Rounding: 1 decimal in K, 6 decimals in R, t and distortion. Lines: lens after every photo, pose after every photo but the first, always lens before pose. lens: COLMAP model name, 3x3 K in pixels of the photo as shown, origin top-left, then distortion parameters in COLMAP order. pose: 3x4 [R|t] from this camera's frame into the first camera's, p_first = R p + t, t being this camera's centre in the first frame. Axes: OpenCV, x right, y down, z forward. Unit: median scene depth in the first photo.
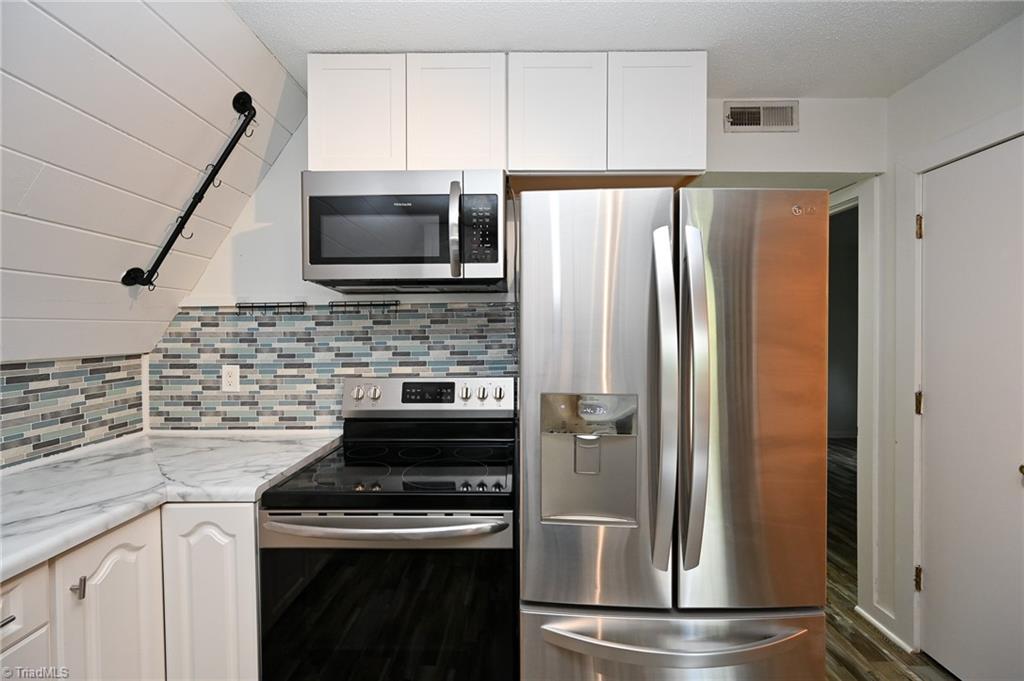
lens RADIAL K [[402.7, 0, 508.8], [0, 402.7, 334.0], [0, 0, 1]] dist [-0.000440, 0.000269]
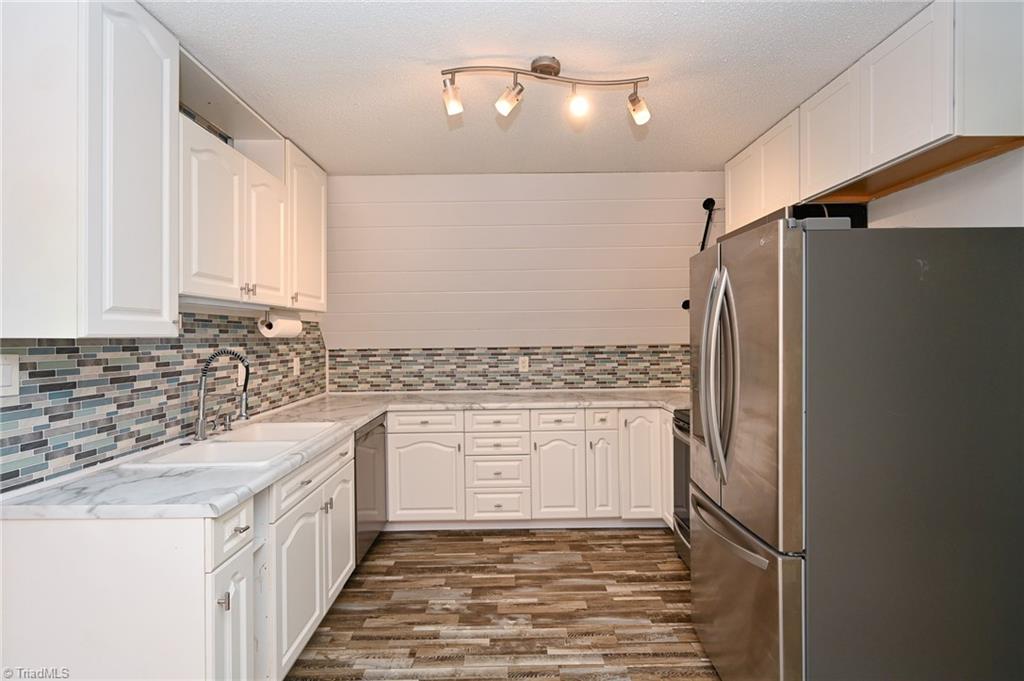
lens RADIAL K [[479.2, 0, 511.2], [0, 479.2, 337.4], [0, 0, 1]] dist [0.005841, -0.000969]
pose [[0.014421, 0.012442, -0.999819, 1.215356], [0.002566, 0.999919, 0.012480, -0.008519], [0.999893, -0.002745, 0.014388, 0.074842]]
